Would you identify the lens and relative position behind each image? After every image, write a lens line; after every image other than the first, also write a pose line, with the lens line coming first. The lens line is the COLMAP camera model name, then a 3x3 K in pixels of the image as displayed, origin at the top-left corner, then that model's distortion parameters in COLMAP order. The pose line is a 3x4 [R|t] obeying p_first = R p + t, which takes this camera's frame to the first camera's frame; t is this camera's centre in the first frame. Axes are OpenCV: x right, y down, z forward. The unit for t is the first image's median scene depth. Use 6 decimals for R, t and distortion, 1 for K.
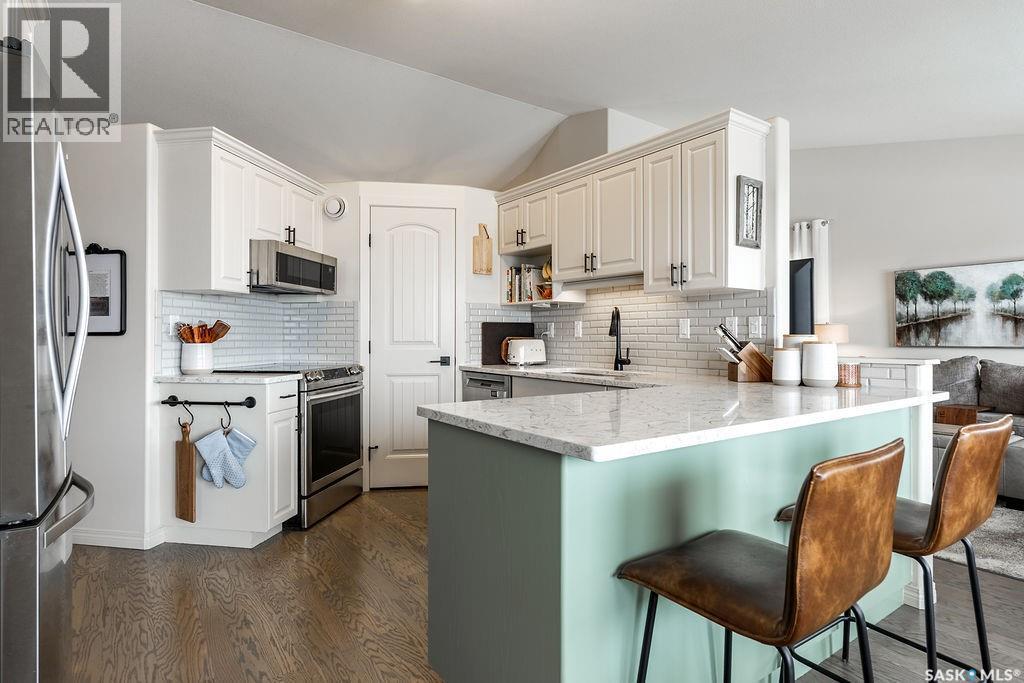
lens RADIAL K [[554.4, 0, 511.9], [0, 554.4, 337.9], [0, 0, 1]] dist [0.002205, 0.000478]
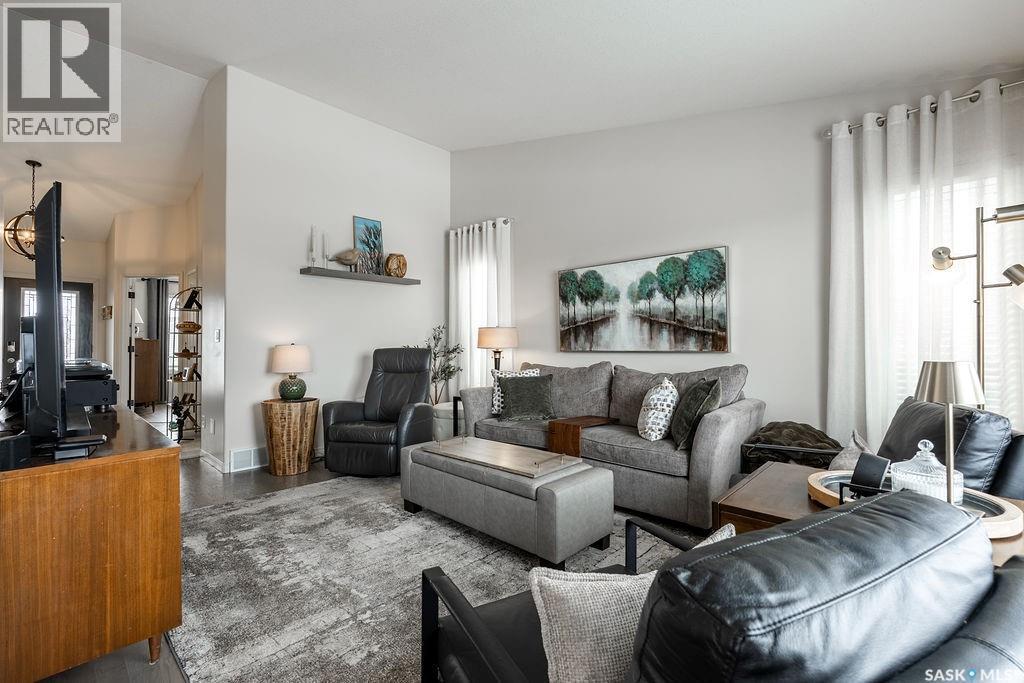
lens RADIAL K [[445.5, 0, 506.1], [0, 445.5, 344.8], [0, 0, 1]] dist [0.000245, 0.000252]
pose [[0.983037, -0.001394, 0.183400, 0.686583], [0.002079, 0.999992, -0.003543, 0.010113], [-0.183393, 0.003864, 0.983032, 0.408339]]
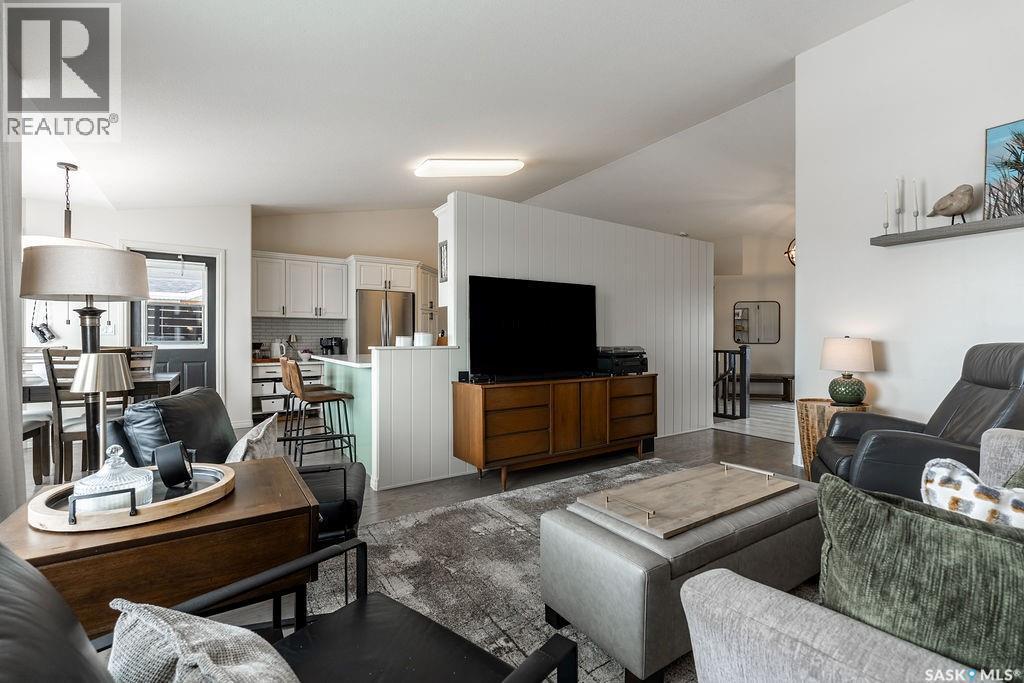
lens RADIAL K [[449.7, 0, 512.0], [0, 449.7, 341.5], [0, 0, 1]] dist [-0.001446, -0.000220]
pose [[-0.036959, 0.004086, -0.999308, 1.277644], [-0.000635, 0.999991, 0.004112, 0.010322], [0.999317, 0.000786, -0.036956, 0.896625]]
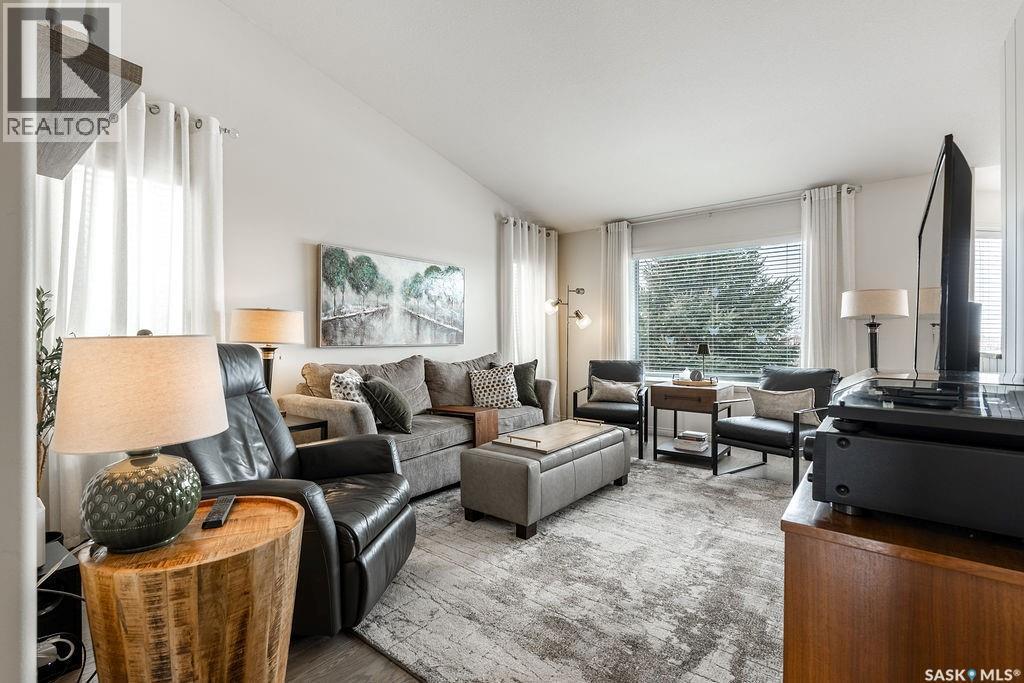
lens RADIAL K [[461.6, 0, 512.0], [0, 461.6, 341.5], [0, 0, 1]] dist [0.000483, 0.000109]
pose [[-0.277629, -0.005191, 0.960674, 0.051314], [-0.000140, 0.999986, 0.005363, 0.007729], [-0.960688, 0.001355, -0.277625, 1.372530]]
